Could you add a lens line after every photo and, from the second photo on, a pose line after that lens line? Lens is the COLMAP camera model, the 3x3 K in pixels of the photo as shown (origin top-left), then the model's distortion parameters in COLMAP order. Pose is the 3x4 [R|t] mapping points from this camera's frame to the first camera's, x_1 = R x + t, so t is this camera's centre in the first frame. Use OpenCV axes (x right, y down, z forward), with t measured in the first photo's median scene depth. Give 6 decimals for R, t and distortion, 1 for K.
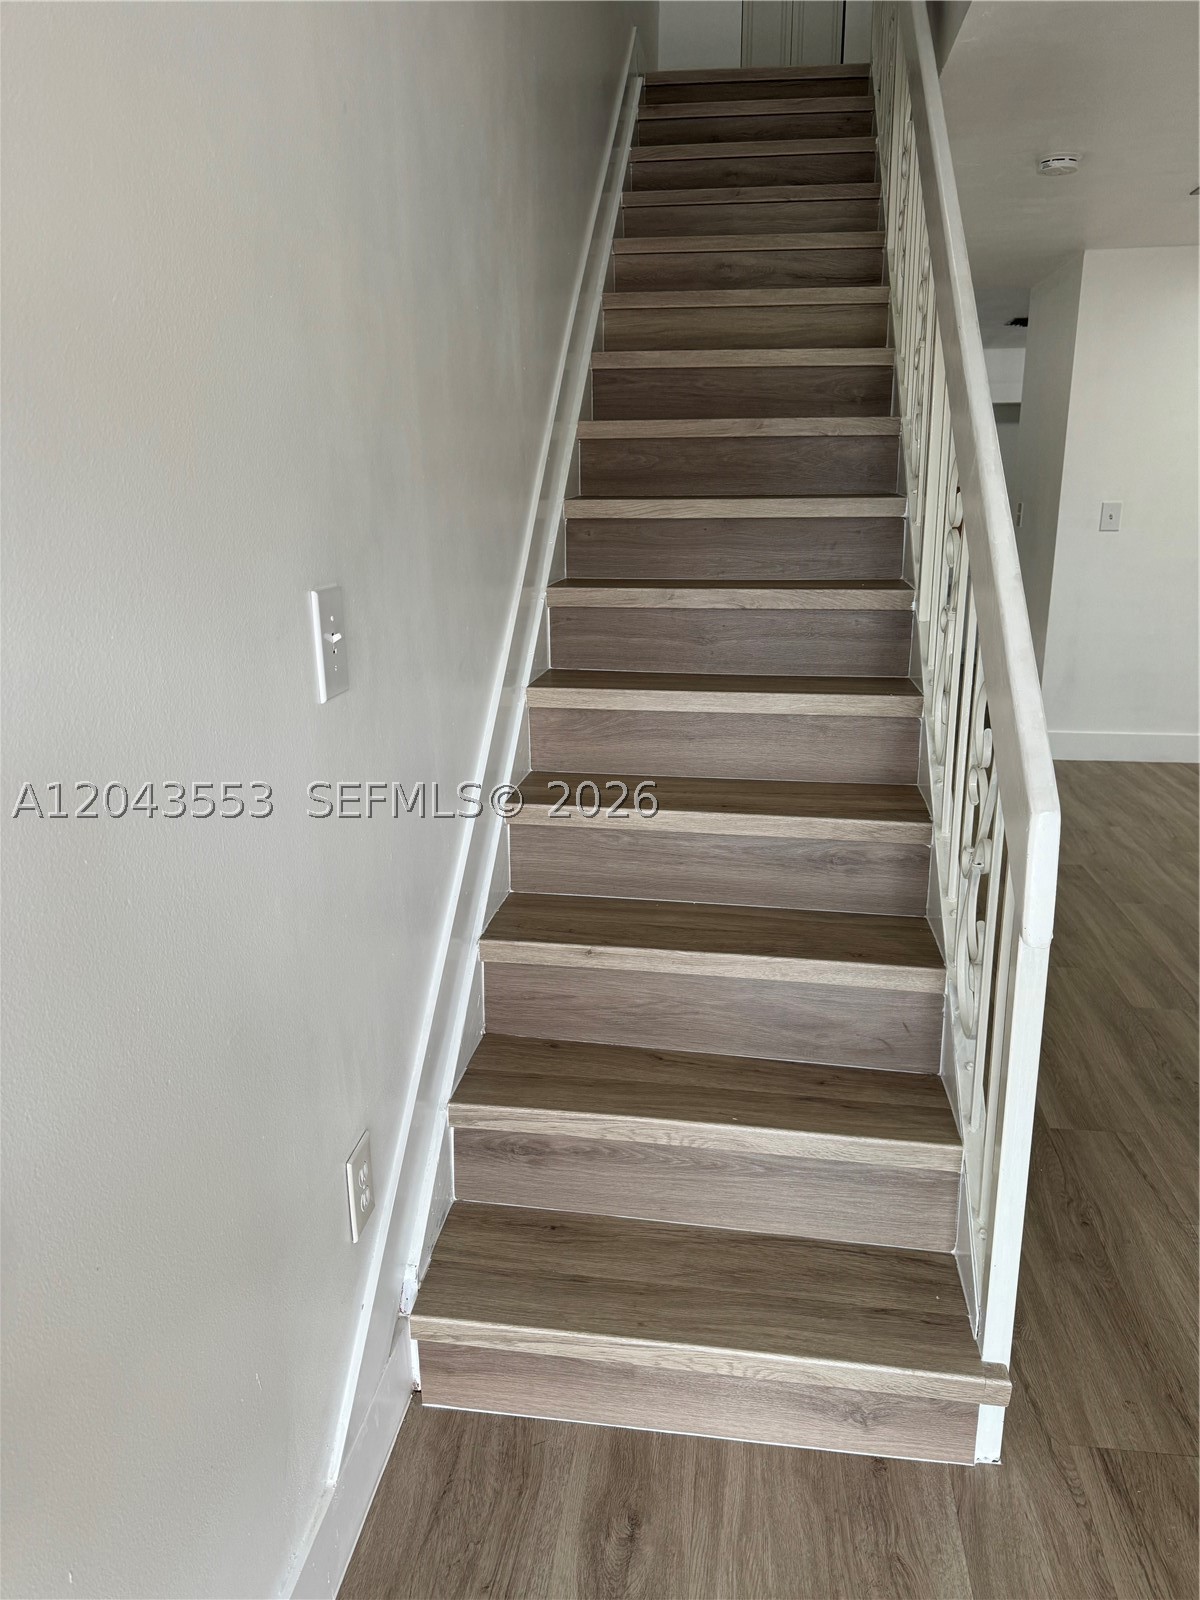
lens RADIAL K [[1130.0, 0, 592.4], [0, 1130.0, 801.6], [0, 0, 1]] dist [0.036939, -0.073531]
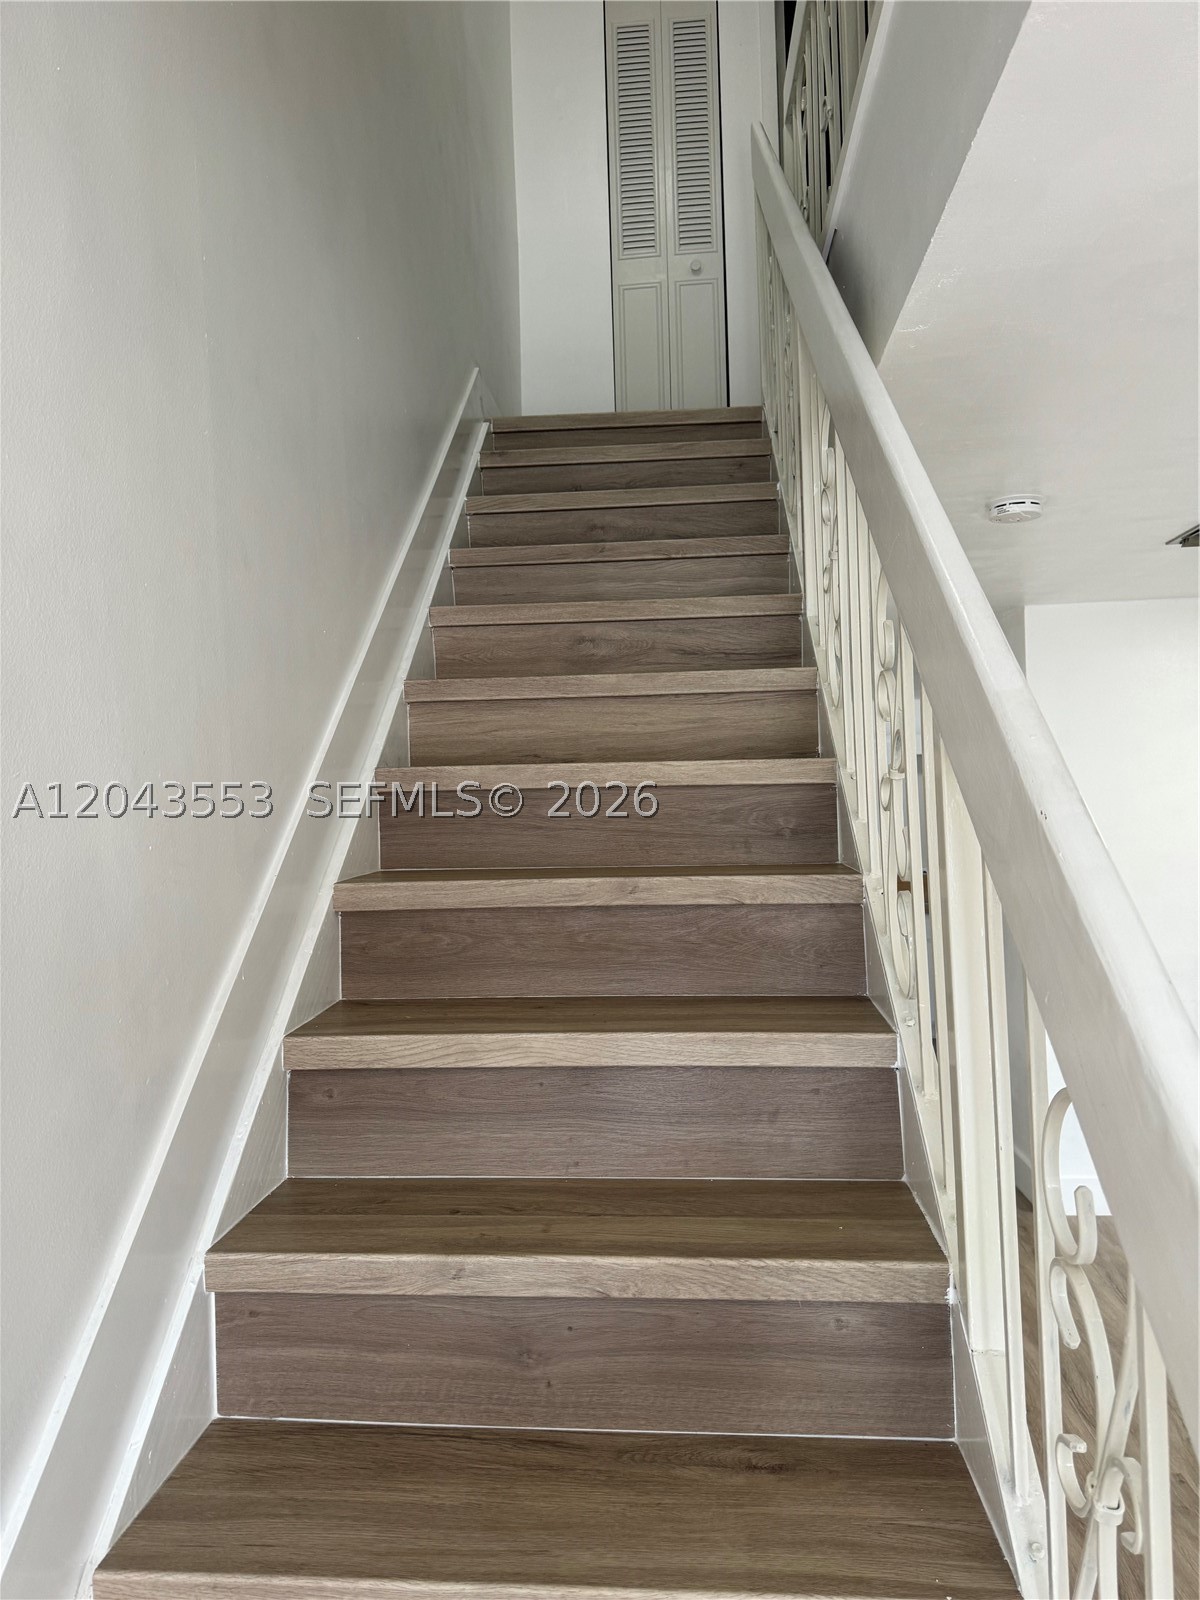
lens RADIAL K [[1130.0, 0, 592.4], [0, 1130.0, 801.6], [0, 0, 1]] dist [0.036939, -0.073531]
pose [[0.997778, -0.020666, 0.063334, 0.076104], [0.037382, 0.960576, -0.275494, -0.180709], [-0.055144, 0.277250, 0.959214, 0.350070]]
